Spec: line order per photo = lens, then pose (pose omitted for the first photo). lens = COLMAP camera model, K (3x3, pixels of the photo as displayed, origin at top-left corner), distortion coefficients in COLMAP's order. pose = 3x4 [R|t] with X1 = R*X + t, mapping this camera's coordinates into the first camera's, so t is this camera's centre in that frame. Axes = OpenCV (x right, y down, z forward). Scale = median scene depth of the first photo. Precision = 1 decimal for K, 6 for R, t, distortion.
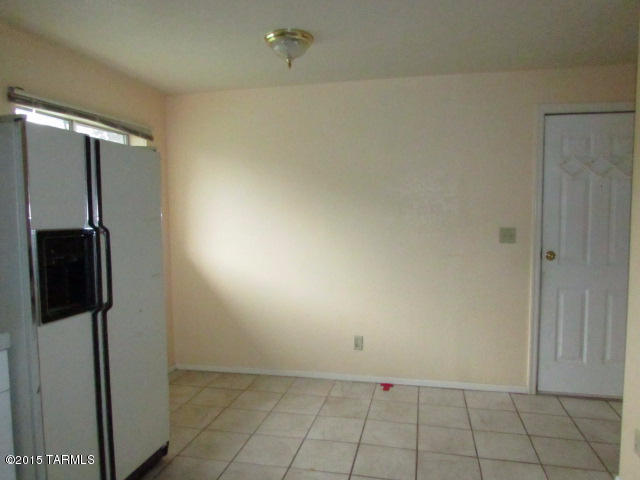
lens RADIAL K [[453.1, 0, 313.2], [0, 453.1, 240.5], [0, 0, 1]] dist [-0.005872, -0.008516]
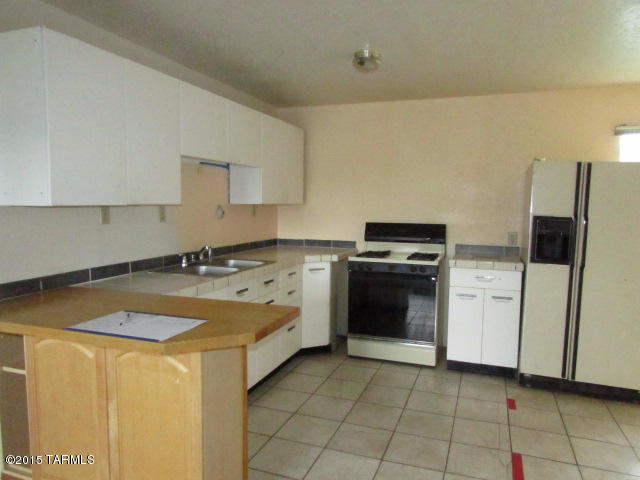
lens RADIAL K [[462.1, 0, 320.0], [0, 462.1, 240.0], [0, 0, 1]] dist [-0.008877, -0.004277]
pose [[-0.112685, 0.093220, -0.989248, 0.948944], [-0.081156, 0.991400, 0.102667, -0.029053], [0.990311, 0.091853, -0.104150, 0.174830]]
